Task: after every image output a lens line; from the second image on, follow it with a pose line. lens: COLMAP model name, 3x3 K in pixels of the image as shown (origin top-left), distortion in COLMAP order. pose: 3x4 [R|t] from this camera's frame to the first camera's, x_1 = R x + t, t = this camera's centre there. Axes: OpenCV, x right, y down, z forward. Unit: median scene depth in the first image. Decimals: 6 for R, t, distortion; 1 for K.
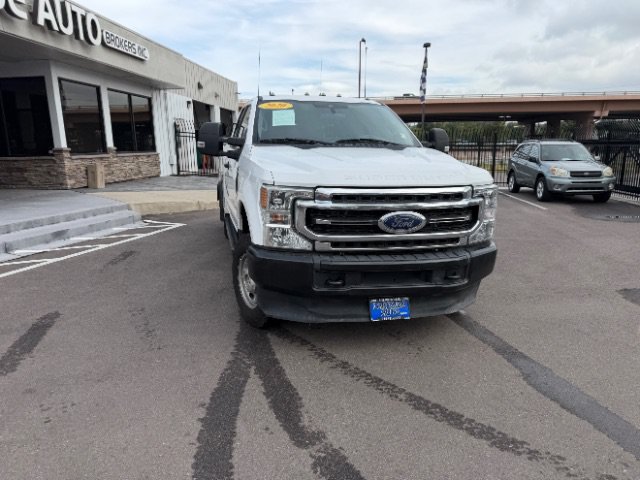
lens RADIAL K [[450.8, 0, 316.7], [0, 450.8, 240.9], [0, 0, 1]] dist [0.050028, -0.064598]
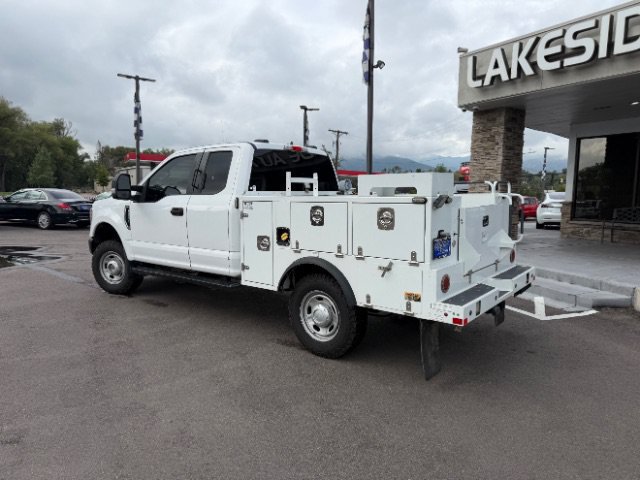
lens RADIAL K [[449.3, 0, 318.3], [0, 449.3, 234.0], [0, 0, 1]] dist [0.044686, -0.056542]
pose [[-0.794139, 0.041957, -0.606286, 0.577726], [-0.141382, 0.957489, 0.251449, -0.461366], [0.591062, 0.285404, -0.754447, 2.202694]]
